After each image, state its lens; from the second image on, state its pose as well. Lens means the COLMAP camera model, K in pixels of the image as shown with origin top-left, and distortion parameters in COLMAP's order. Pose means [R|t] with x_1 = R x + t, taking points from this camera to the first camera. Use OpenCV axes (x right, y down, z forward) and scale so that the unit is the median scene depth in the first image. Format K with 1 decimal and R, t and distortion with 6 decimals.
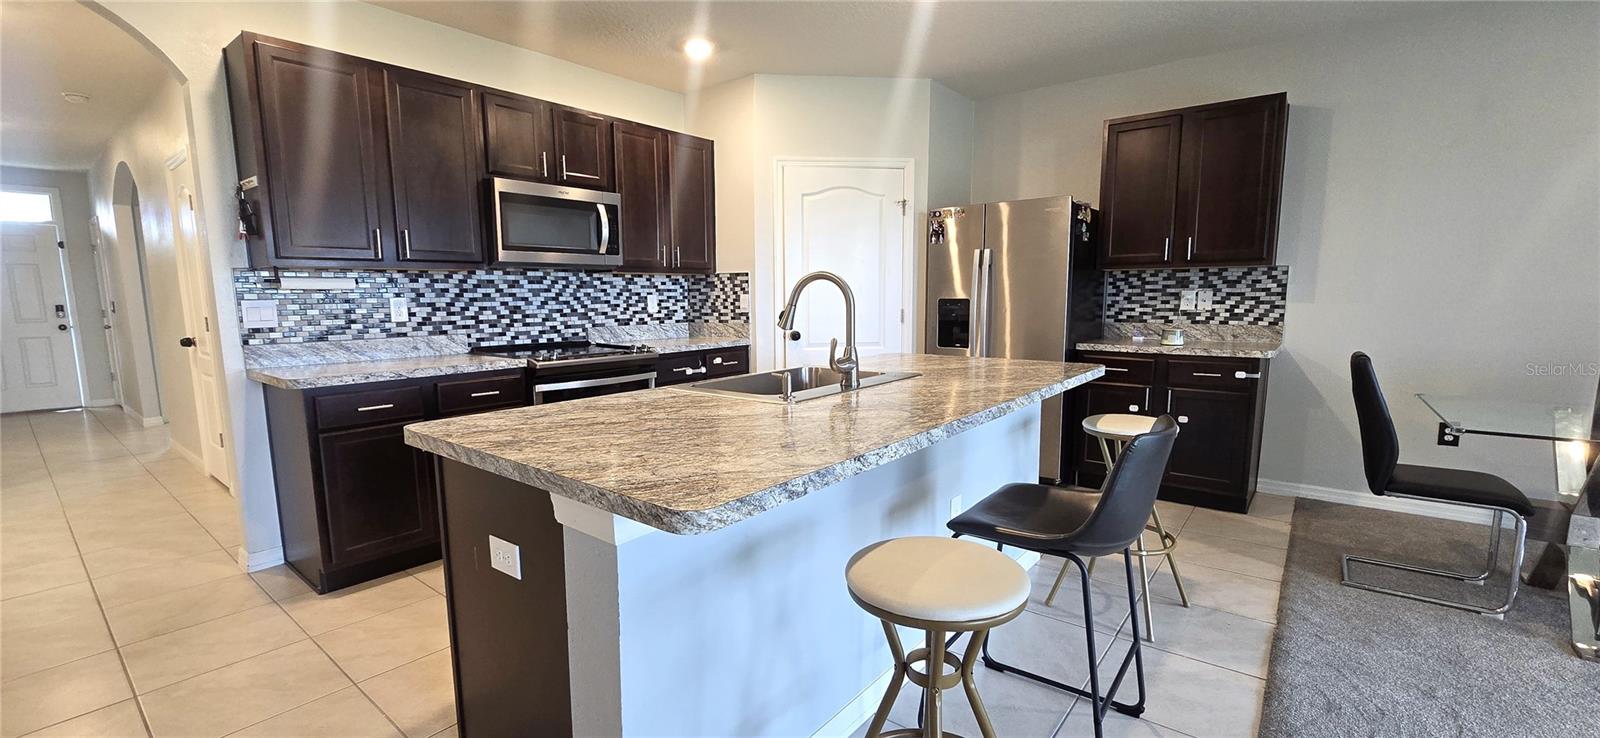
lens RADIAL K [[651.2, 0, 799.4], [0, 651.2, 375.7], [0, 0, 1]] dist [-0.000127, 0.001988]
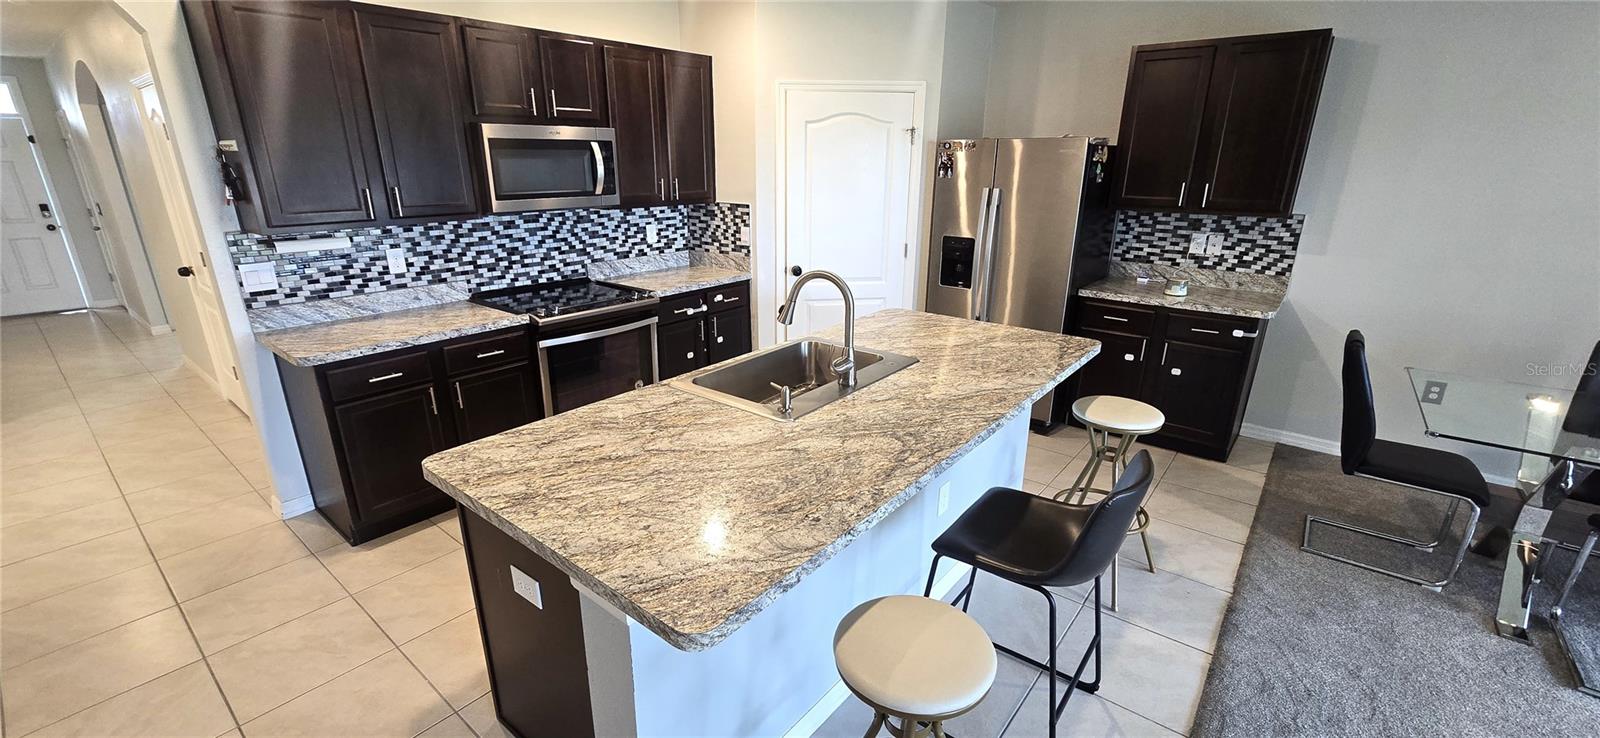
lens RADIAL K [[652.7, 0, 800.1], [0, 652.7, 372.5], [0, 0, 1]] dist [0.001444, 0.000377]
pose [[0.999906, 0.013632, -0.001412, 0.002555], [-0.013107, 0.981294, 0.192069, -0.114600], [0.004004, -0.192033, 0.981380, -0.004119]]
